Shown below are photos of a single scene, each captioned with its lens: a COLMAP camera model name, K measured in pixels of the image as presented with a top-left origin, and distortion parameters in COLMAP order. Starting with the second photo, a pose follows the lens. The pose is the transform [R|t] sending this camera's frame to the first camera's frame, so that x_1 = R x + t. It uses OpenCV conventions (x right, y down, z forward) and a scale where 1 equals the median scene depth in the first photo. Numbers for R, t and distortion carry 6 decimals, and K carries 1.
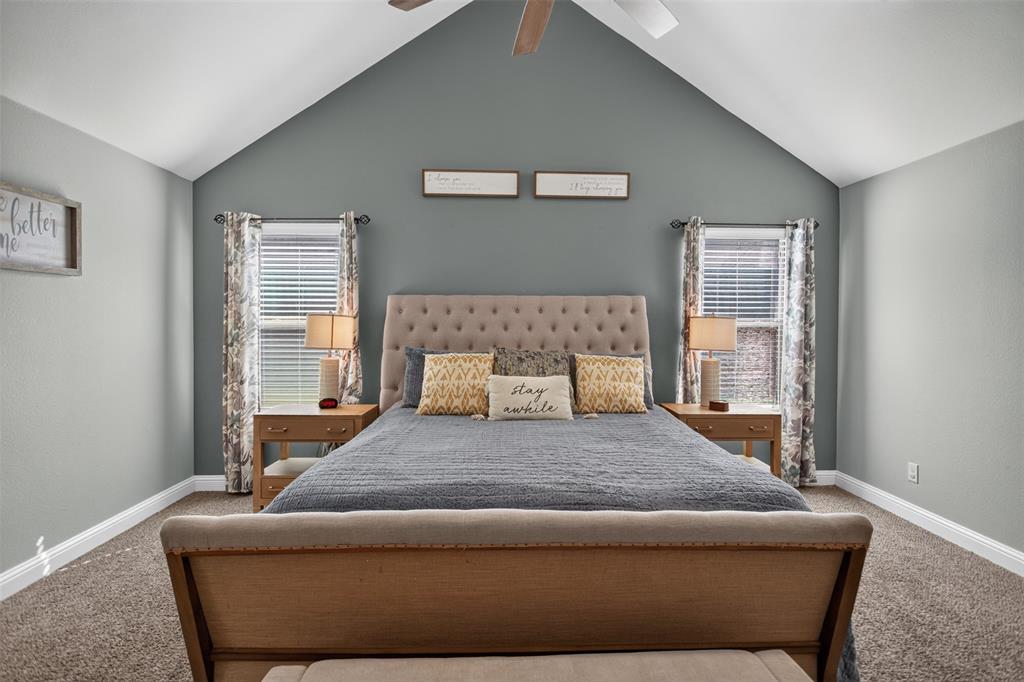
lens RADIAL K [[507.4, 0, 513.3], [0, 507.4, 323.0], [0, 0, 1]] dist [-0.002011, -0.000178]
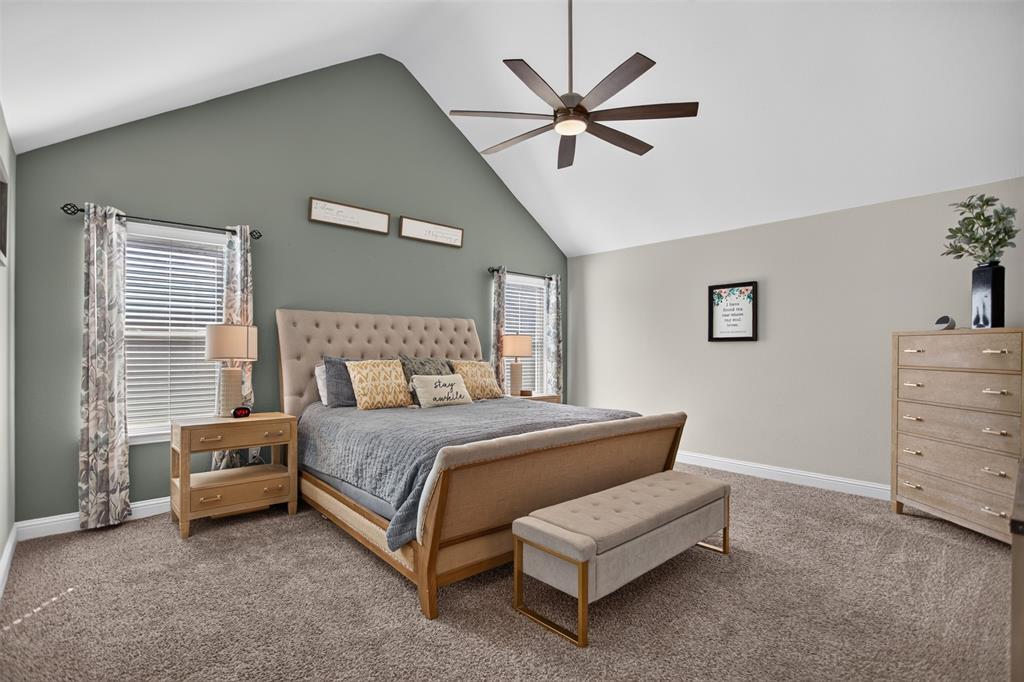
lens RADIAL K [[491.5, 0, 515.3], [0, 491.5, 344.1], [0, 0, 1]] dist [0.000395, 0.000179]
pose [[0.764232, 0.006212, 0.644911, -0.542803], [0.002764, 0.999913, -0.012907, 0.033486], [-0.644935, 0.011647, 0.764148, -0.104102]]
